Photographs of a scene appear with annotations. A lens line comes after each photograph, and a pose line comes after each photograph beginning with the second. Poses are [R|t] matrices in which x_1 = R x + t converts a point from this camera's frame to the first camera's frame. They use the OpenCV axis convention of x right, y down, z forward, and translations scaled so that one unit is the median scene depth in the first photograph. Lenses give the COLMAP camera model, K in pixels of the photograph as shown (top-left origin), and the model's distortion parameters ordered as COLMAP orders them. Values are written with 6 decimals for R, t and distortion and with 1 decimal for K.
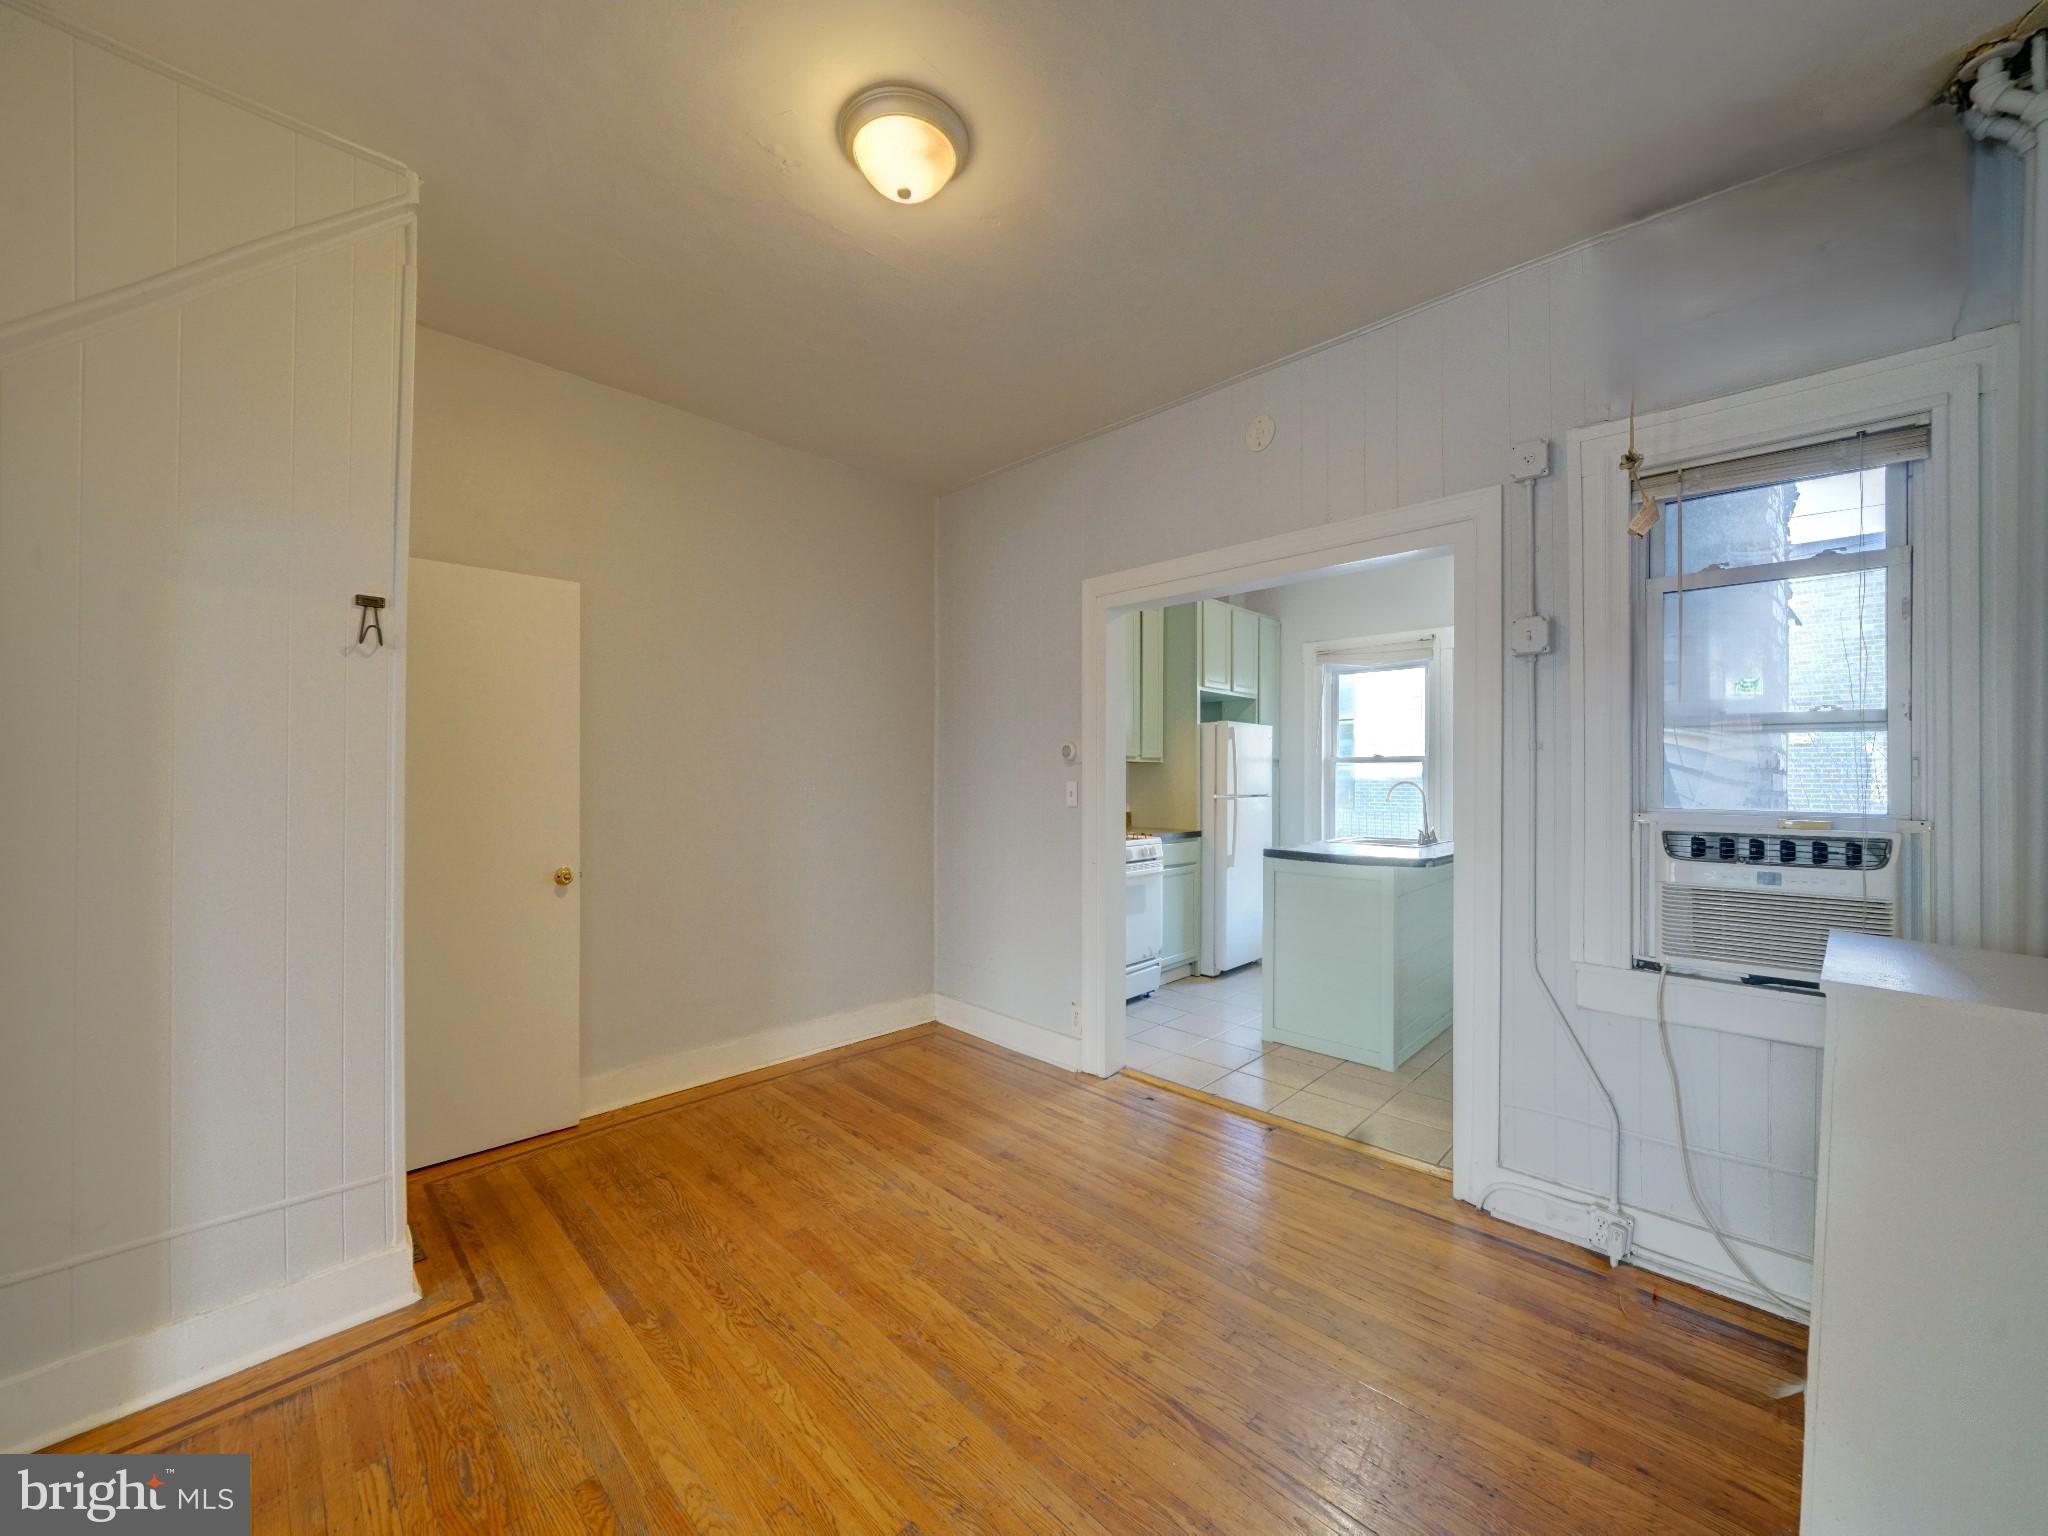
lens RADIAL K [[780.9, 0, 1019.8], [0, 780.9, 775.0], [0, 0, 1]] dist [-0.024115, 0.004445]
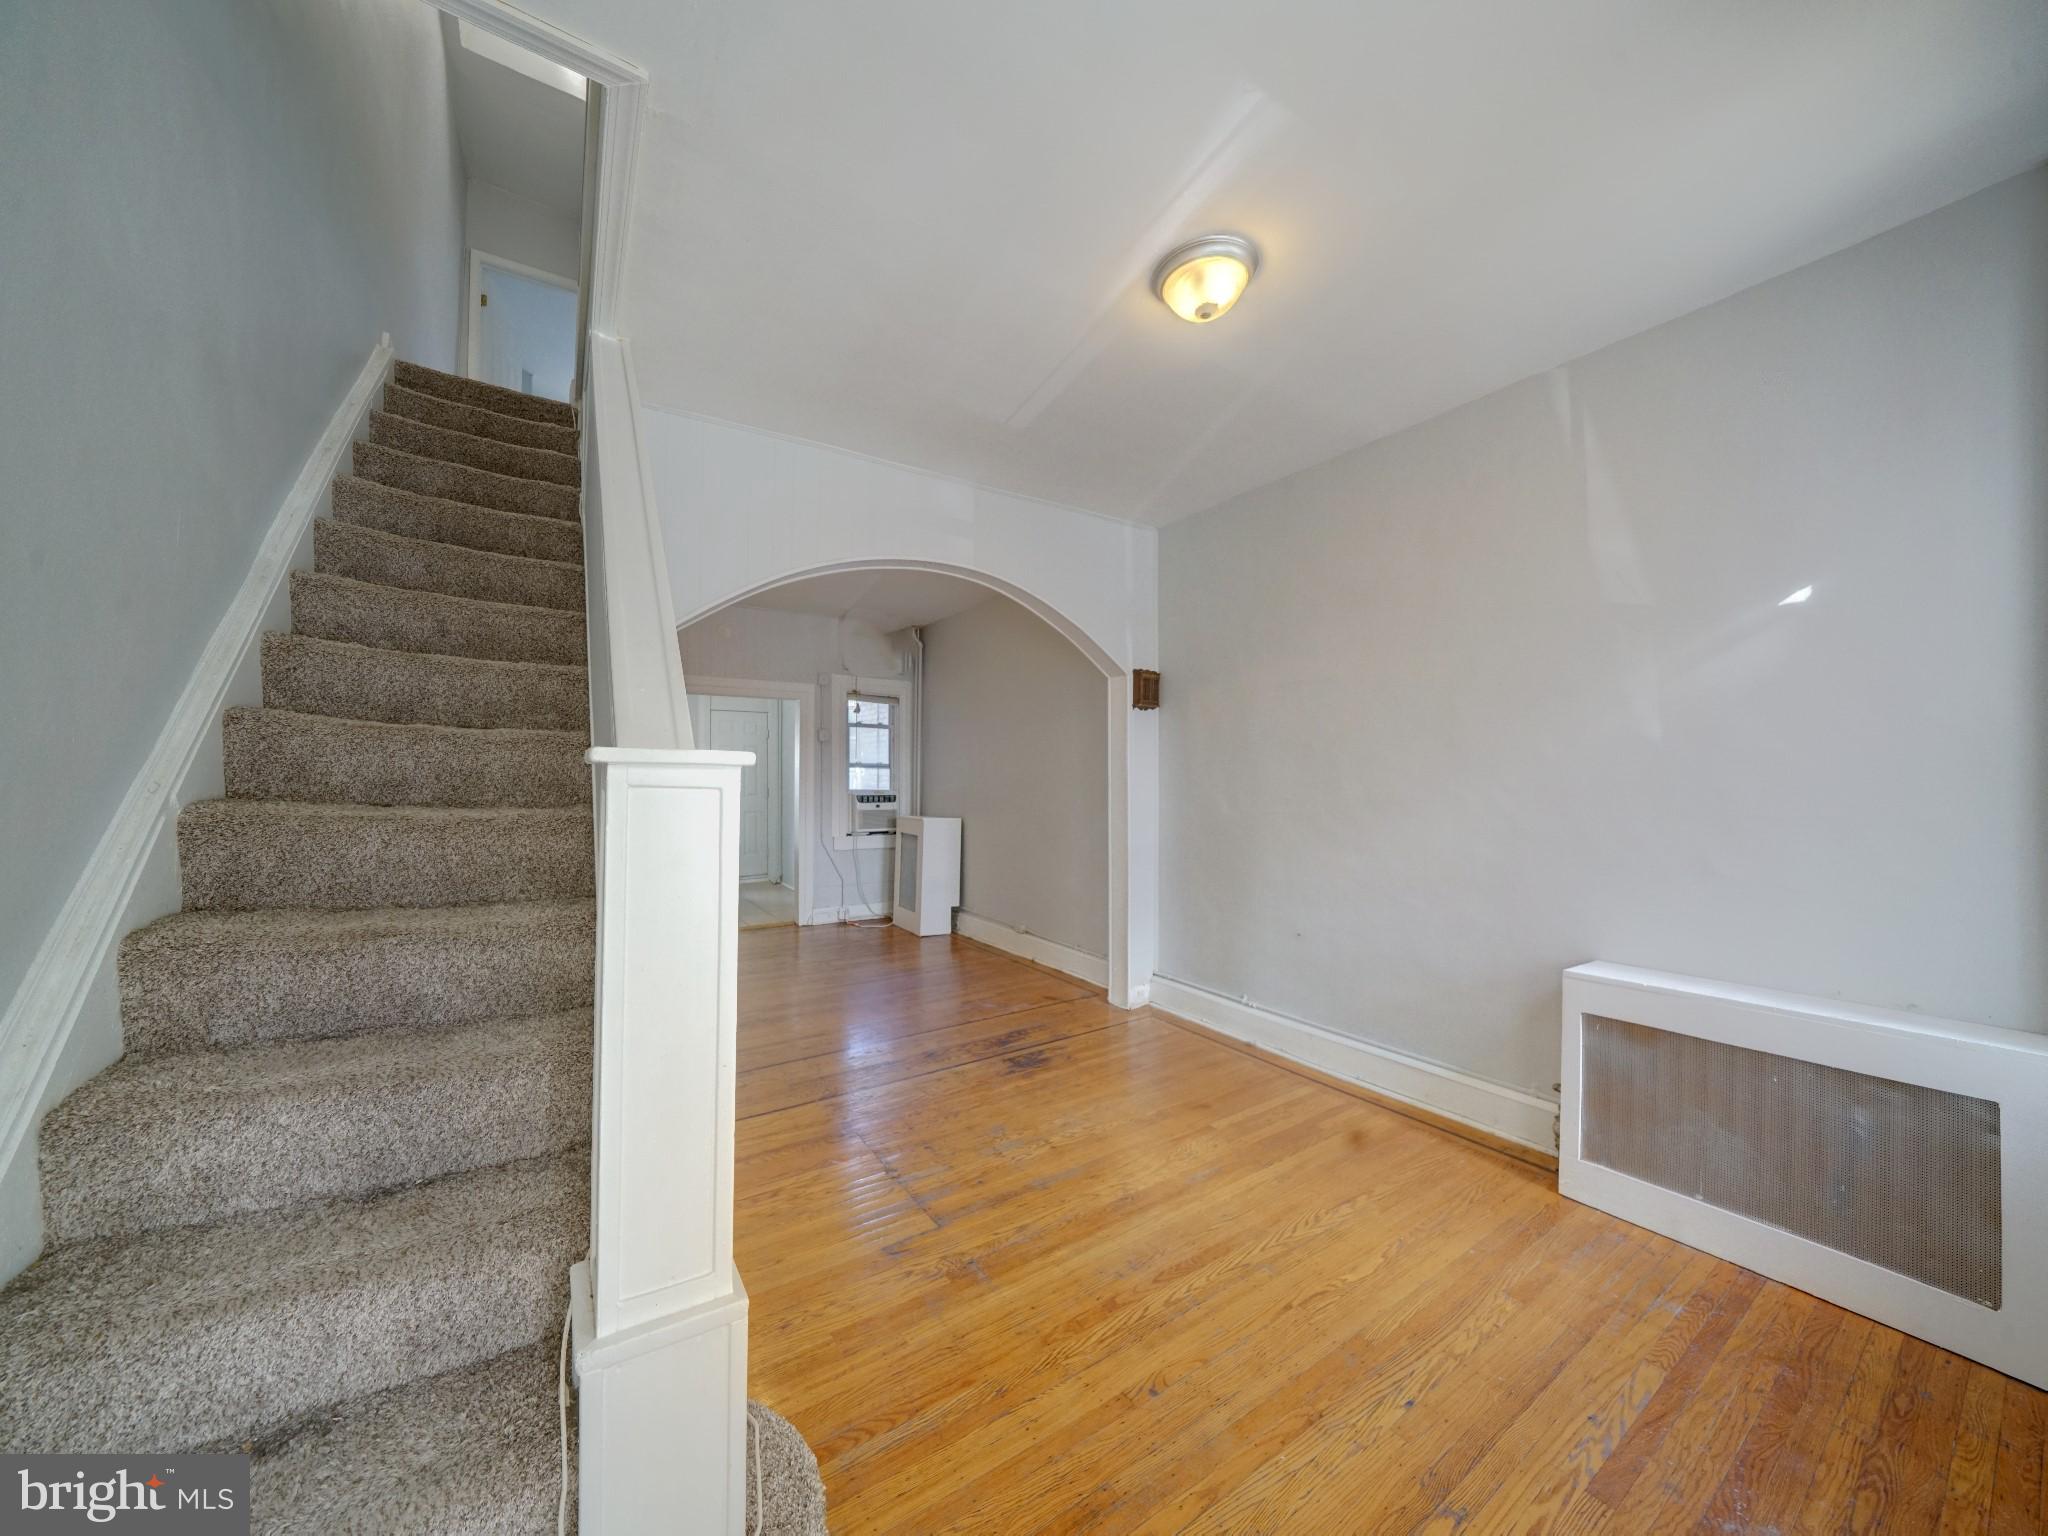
lens RADIAL K [[706.3, 0, 998.4], [0, 706.3, 769.2], [0, 0, 1]] dist [-0.027771, 0.002135]
pose [[0.217244, 0.012908, 0.976032, -2.132736], [-0.006535, 0.999909, -0.011769, -0.013606], [-0.976096, -0.003821, 0.217308, -0.349975]]
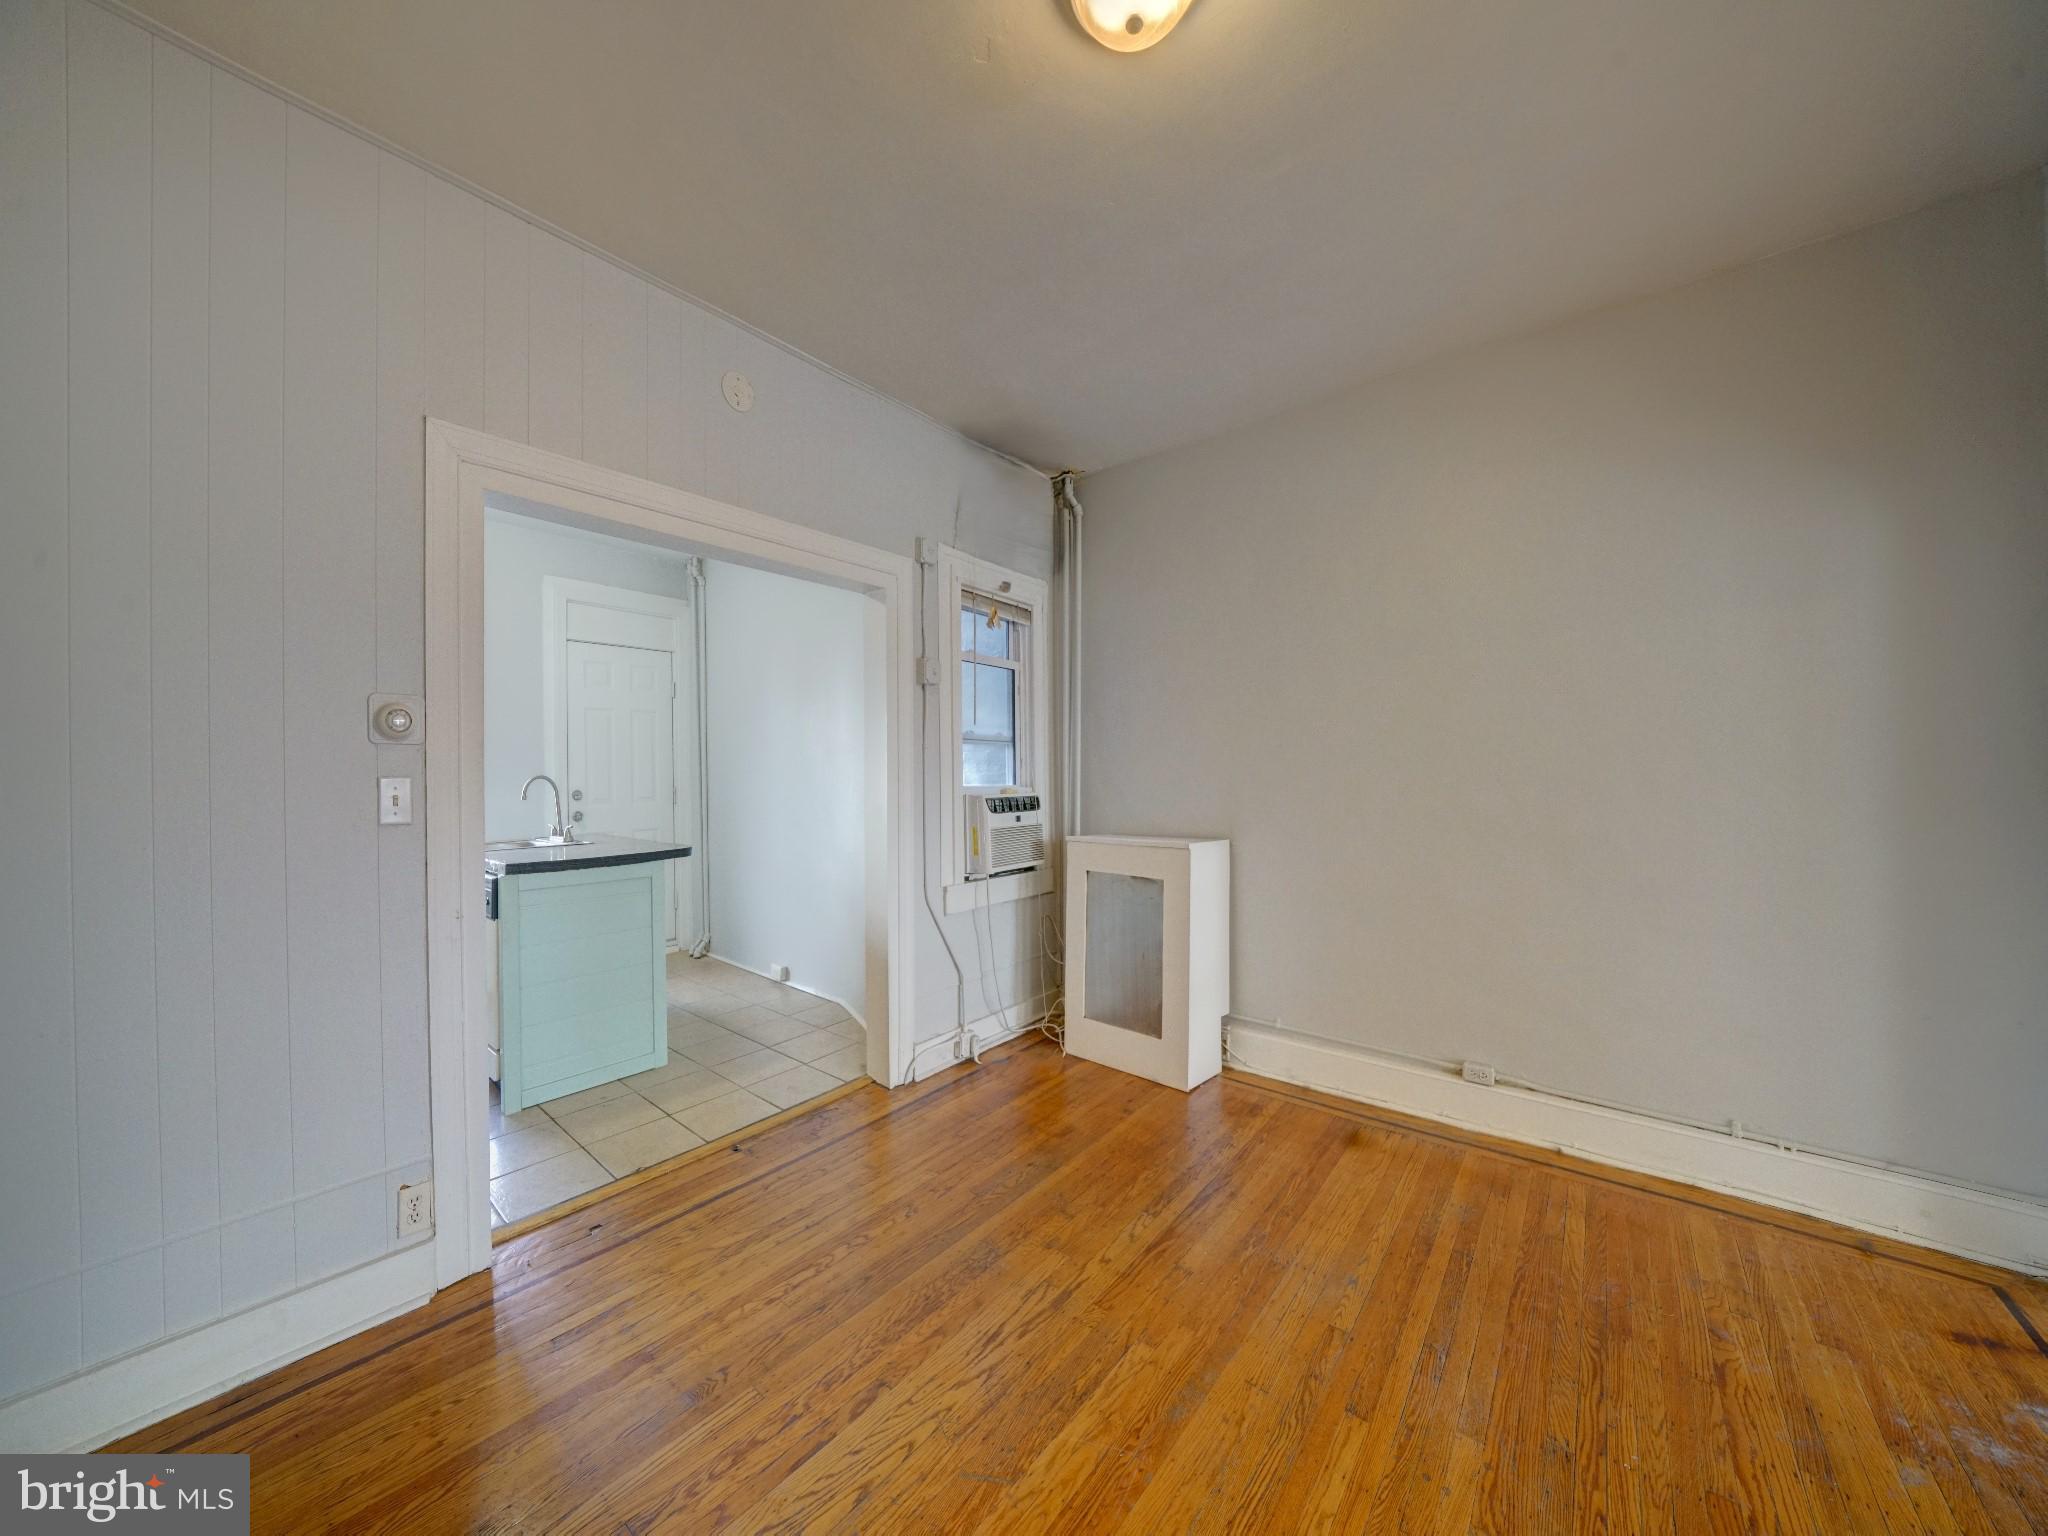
lens RADIAL K [[706.3, 0, 998.4], [0, 706.3, 769.2], [0, 0, 1]] dist [-0.027771, 0.002135]
pose [[-0.074768, 0.000141, 0.997201, -0.737878], [0.004316, 0.999991, 0.000183, 0.005520], [-0.997192, 0.004317, -0.074768, 1.039901]]
